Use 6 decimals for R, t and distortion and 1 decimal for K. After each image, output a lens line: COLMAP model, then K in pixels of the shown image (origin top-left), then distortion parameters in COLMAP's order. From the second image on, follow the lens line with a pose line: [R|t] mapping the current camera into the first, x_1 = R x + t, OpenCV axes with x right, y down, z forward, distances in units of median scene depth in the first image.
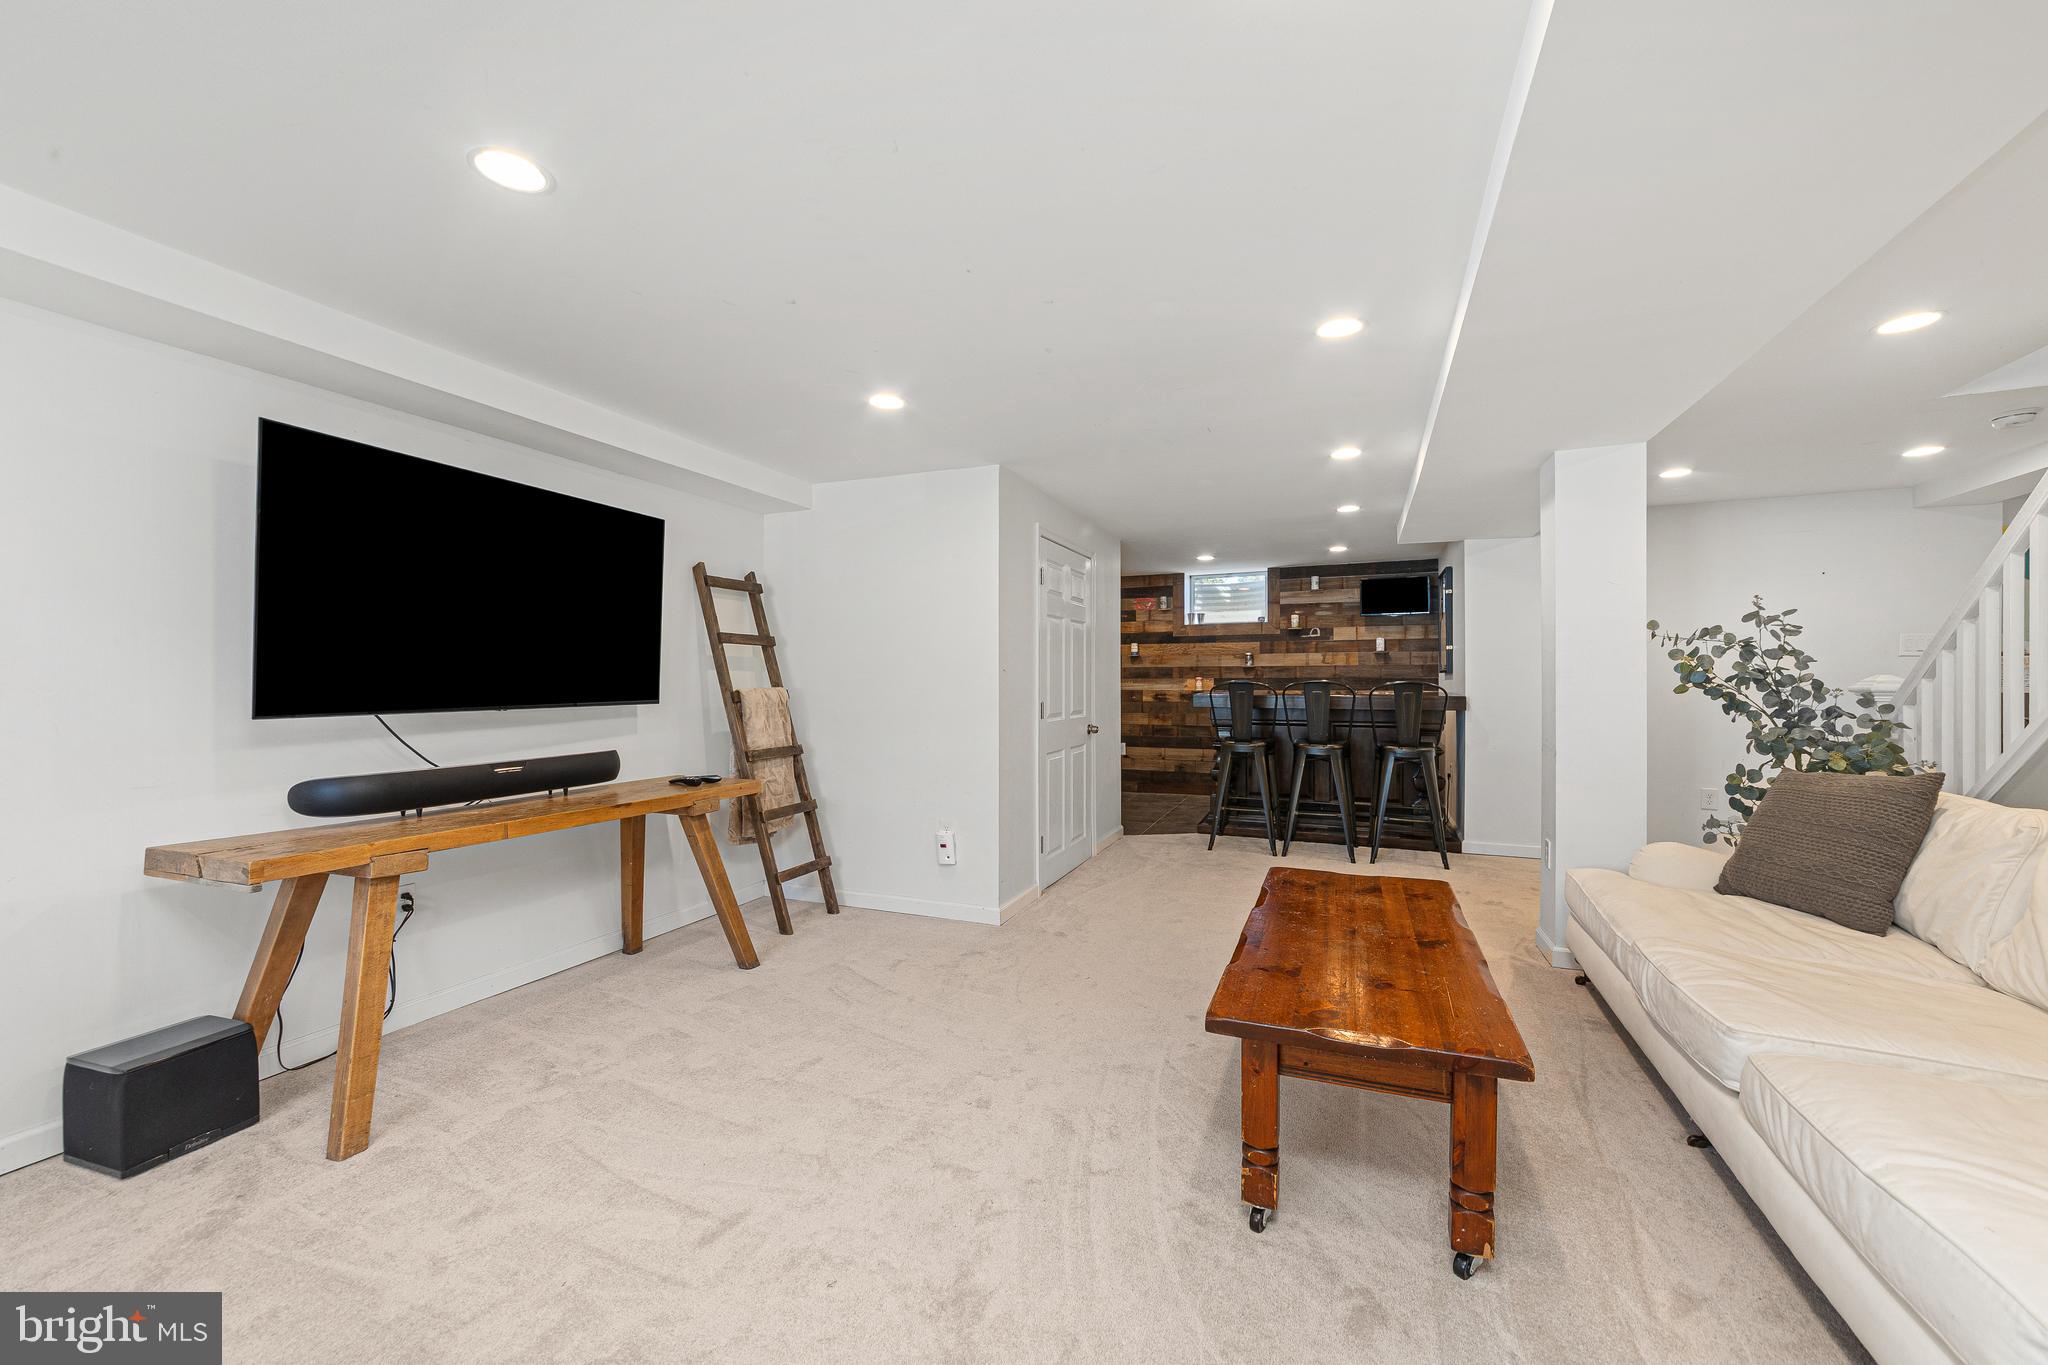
lens RADIAL K [[773.2, 0, 1038.7], [0, 773.2, 692.6], [0, 0, 1]] dist [0.002216, 0.000009]
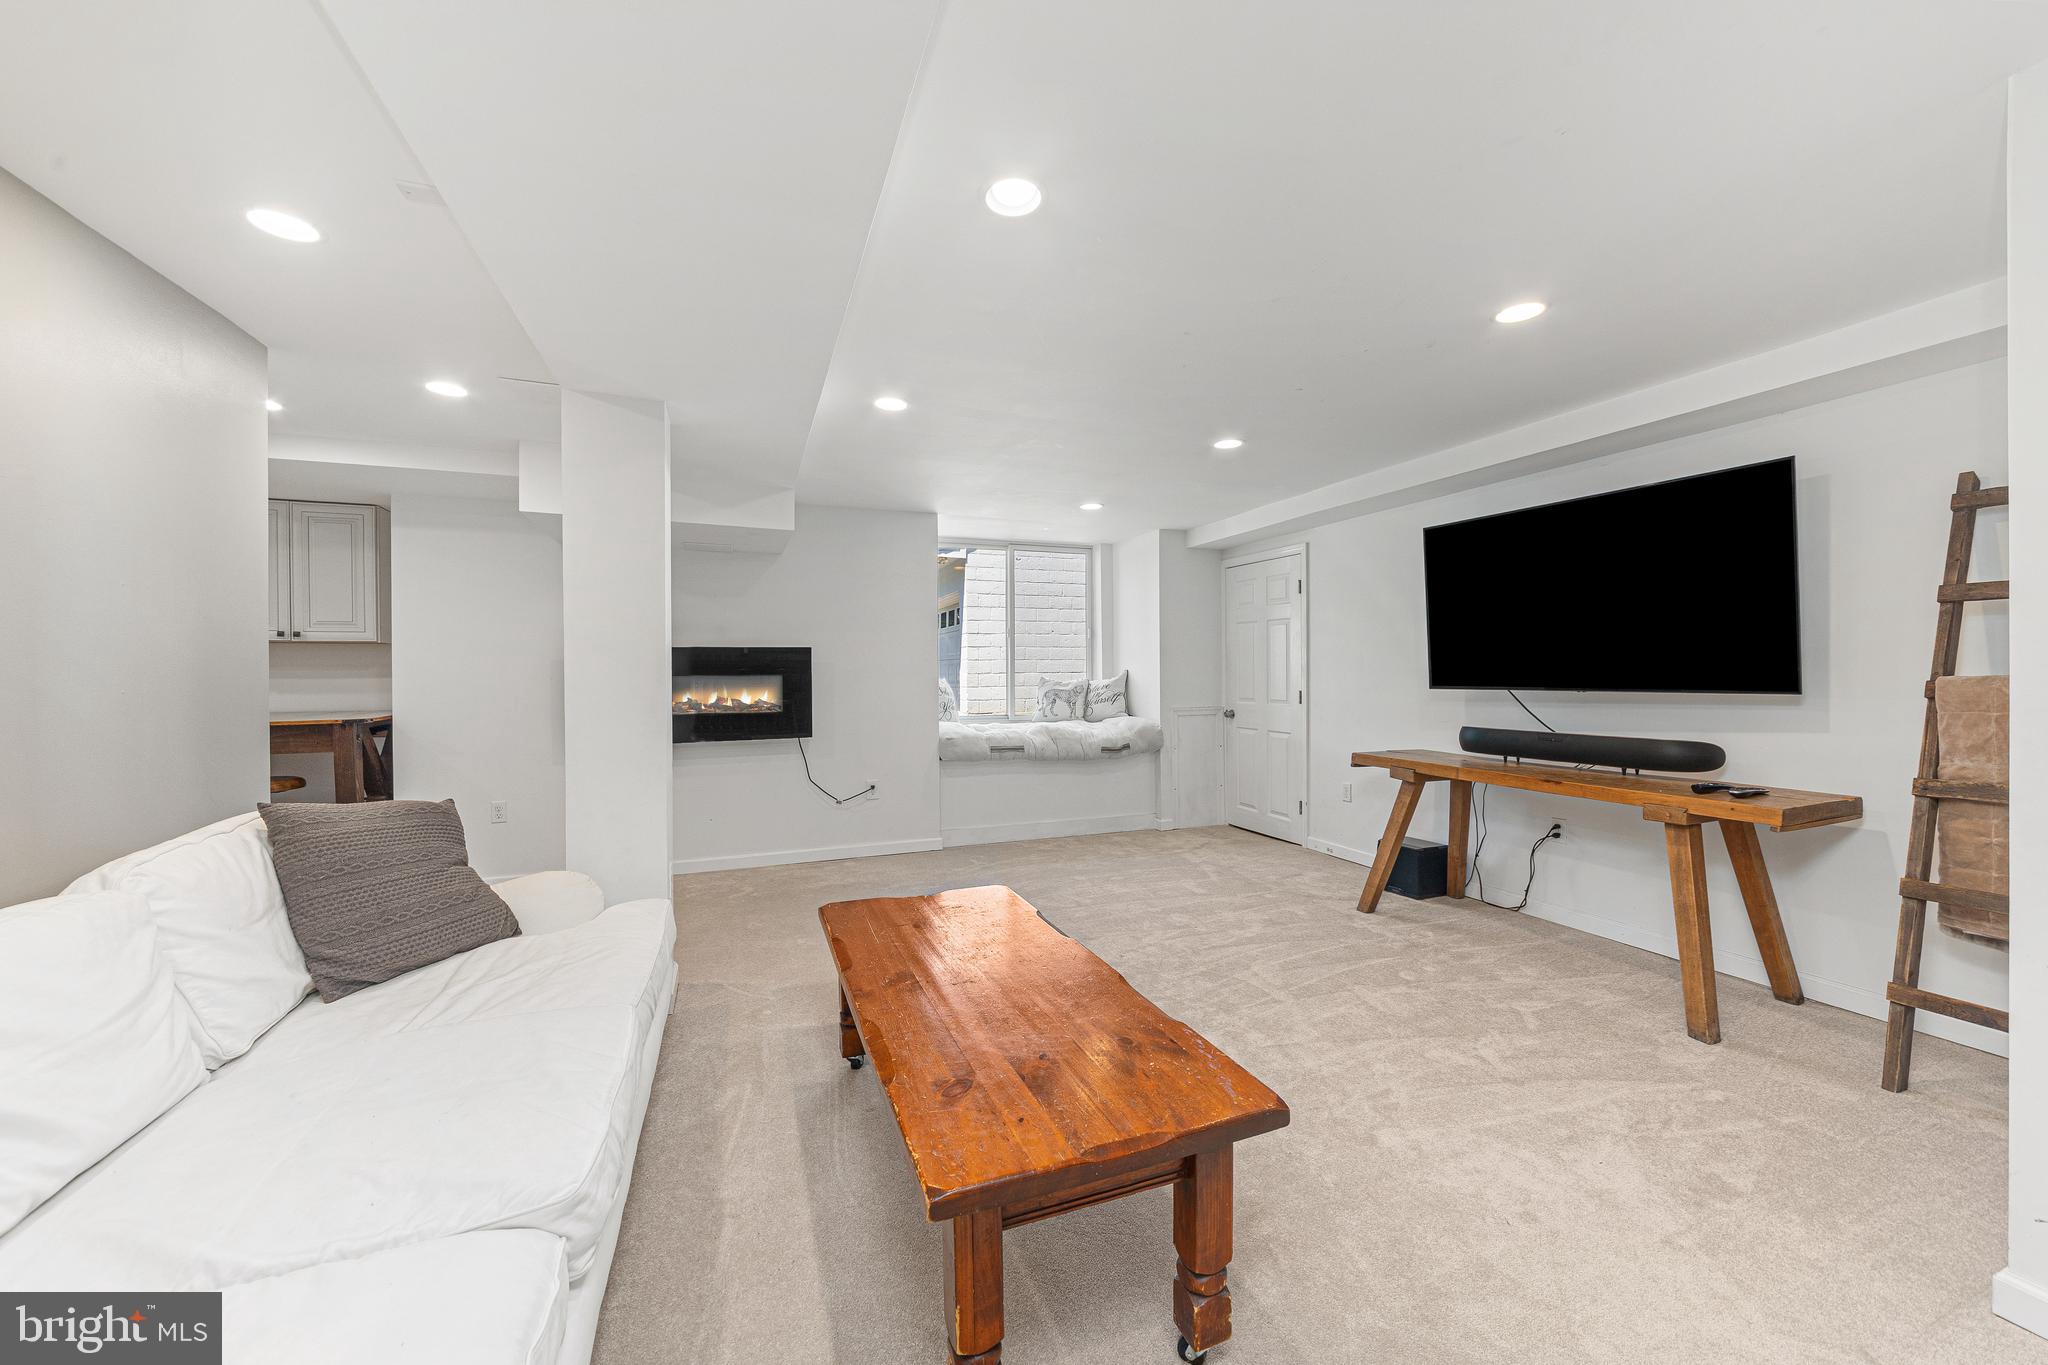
lens RADIAL K [[773.2, 0, 1035.4], [0, 773.2, 675.3], [0, 0, 1]] dist [0.002216, 0.000009]
pose [[-0.715671, 0.008643, -0.698384, 1.094717], [-0.001113, 0.999908, 0.013515, -0.024270], [0.698436, 0.010449, -0.715596, 1.877055]]
